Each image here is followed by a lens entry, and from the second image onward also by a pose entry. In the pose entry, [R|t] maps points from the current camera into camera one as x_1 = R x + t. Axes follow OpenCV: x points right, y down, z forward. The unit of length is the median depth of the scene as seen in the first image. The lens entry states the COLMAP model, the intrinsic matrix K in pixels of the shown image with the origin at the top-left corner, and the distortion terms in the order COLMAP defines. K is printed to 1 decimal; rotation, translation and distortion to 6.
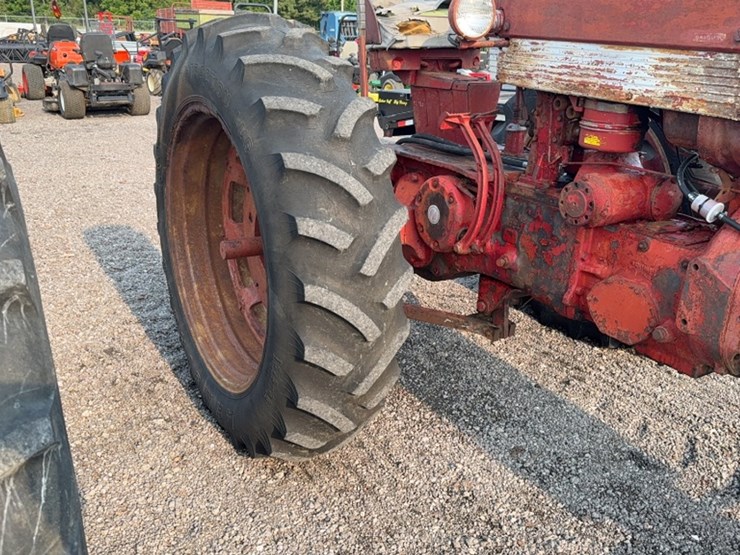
lens RADIAL K [[656.7, 0, 368.4], [0, 656.7, 281.6], [0, 0, 1]] dist [0.089683, -0.149976]
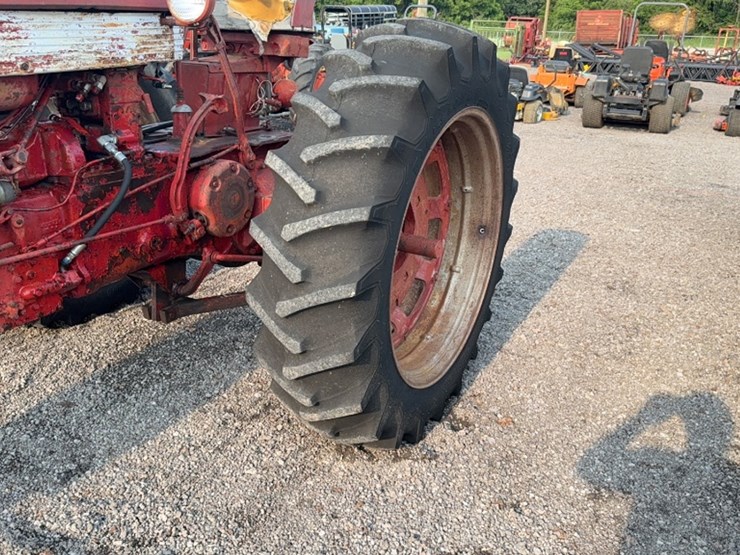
lens RADIAL K [[656.7, 0, 371.0], [0, 656.7, 279.5], [0, 0, 1]] dist [0.089683, -0.149976]
pose [[0.498534, 0.304285, -0.811711, 1.148156], [-0.333137, 0.931714, 0.144666, -0.218079], [0.800302, 0.198290, 0.565860, 0.679265]]
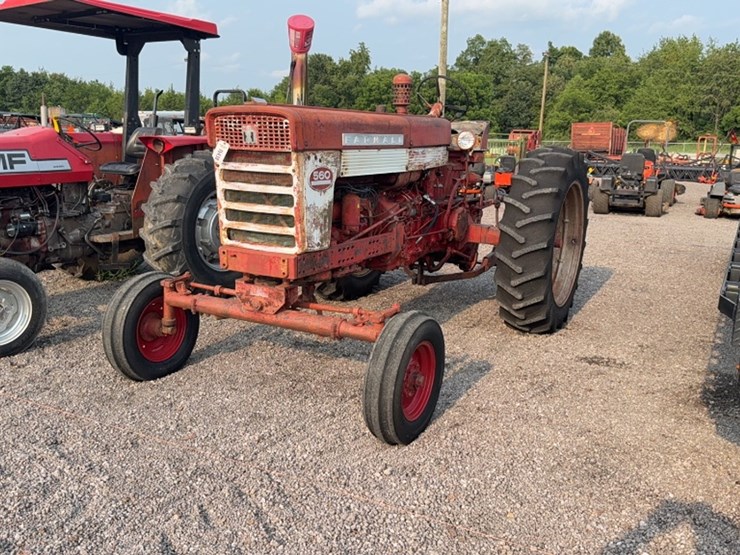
lens RADIAL K [[656.7, 0, 374.2], [0, 656.7, 281.5], [0, 0, 1]] dist [0.089683, -0.149976]
pose [[0.504963, 0.173020, -0.845622, 1.852027], [-0.320535, 0.947234, 0.002404, 0.115967], [0.801417, 0.269837, 0.533777, -0.203915]]
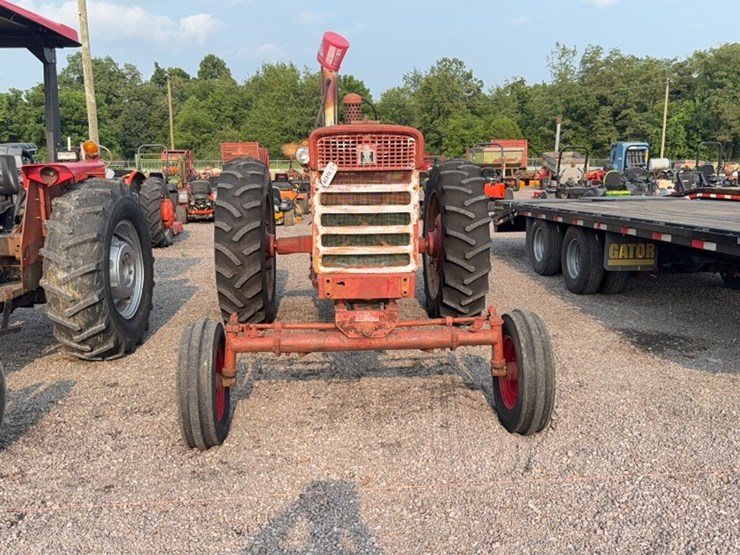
lens RADIAL K [[656.7, 0, 370.1], [0, 656.7, 281.5], [0, 0, 1]] dist [0.089683, -0.149976]
pose [[0.883692, 0.050517, -0.465335, 1.213680], [-0.135733, 0.979098, -0.151472, 0.337295], [0.447957, 0.197016, 0.872078, -0.794041]]
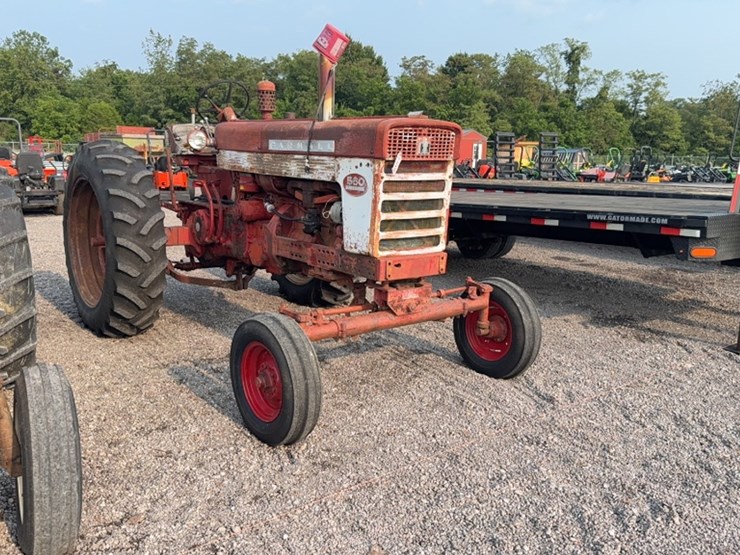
lens RADIAL K [[656.7, 0, 365.8], [0, 656.7, 281.4], [0, 0, 1]] dist [0.089683, -0.149976]
pose [[0.994899, -0.026257, 0.097399, 0.393847], [0.042150, 0.985409, -0.164899, 0.410921], [-0.091649, 0.168163, 0.981490, -1.038199]]
